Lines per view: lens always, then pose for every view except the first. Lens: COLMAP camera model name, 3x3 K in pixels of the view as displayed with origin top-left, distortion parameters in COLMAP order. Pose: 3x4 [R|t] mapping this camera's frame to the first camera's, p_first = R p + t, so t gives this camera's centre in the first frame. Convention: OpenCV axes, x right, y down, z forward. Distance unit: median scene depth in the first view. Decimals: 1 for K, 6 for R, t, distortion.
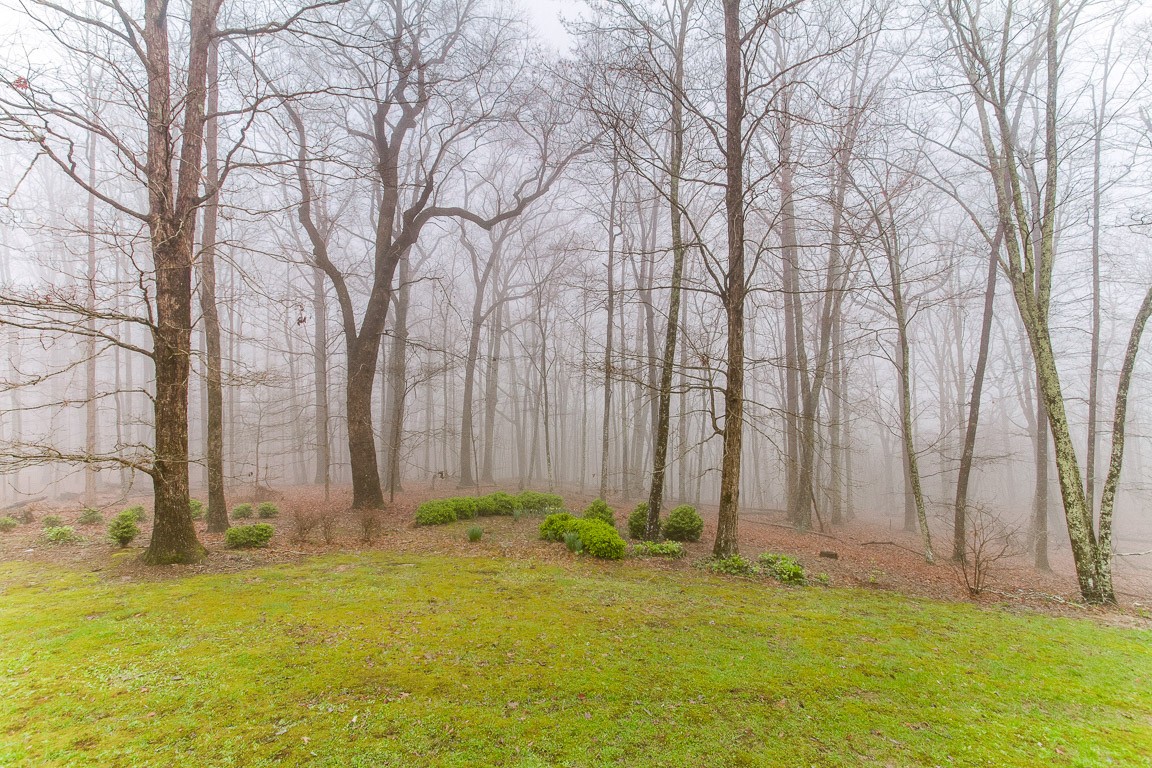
lens RADIAL K [[541.2, 0, 580.8], [0, 541.2, 375.4], [0, 0, 1]] dist [0.000030, -0.000356]
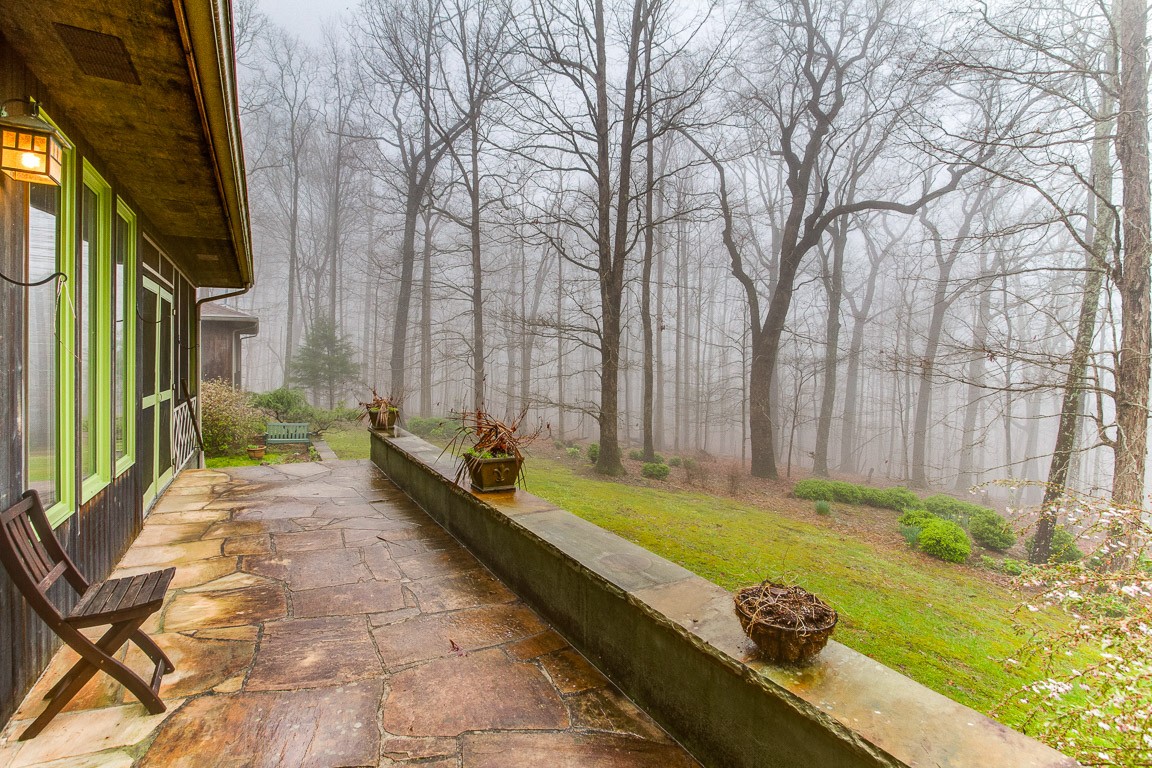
lens RADIAL K [[541.2, 0, 580.8], [0, 541.2, 375.4], [0, 0, 1]] dist [0.000030, -0.000356]
pose [[0.658794, 0.034342, -0.751539, 0.346012], [-0.020116, 0.999405, 0.028035, -0.003894], [0.752054, -0.003351, 0.659093, -0.126631]]
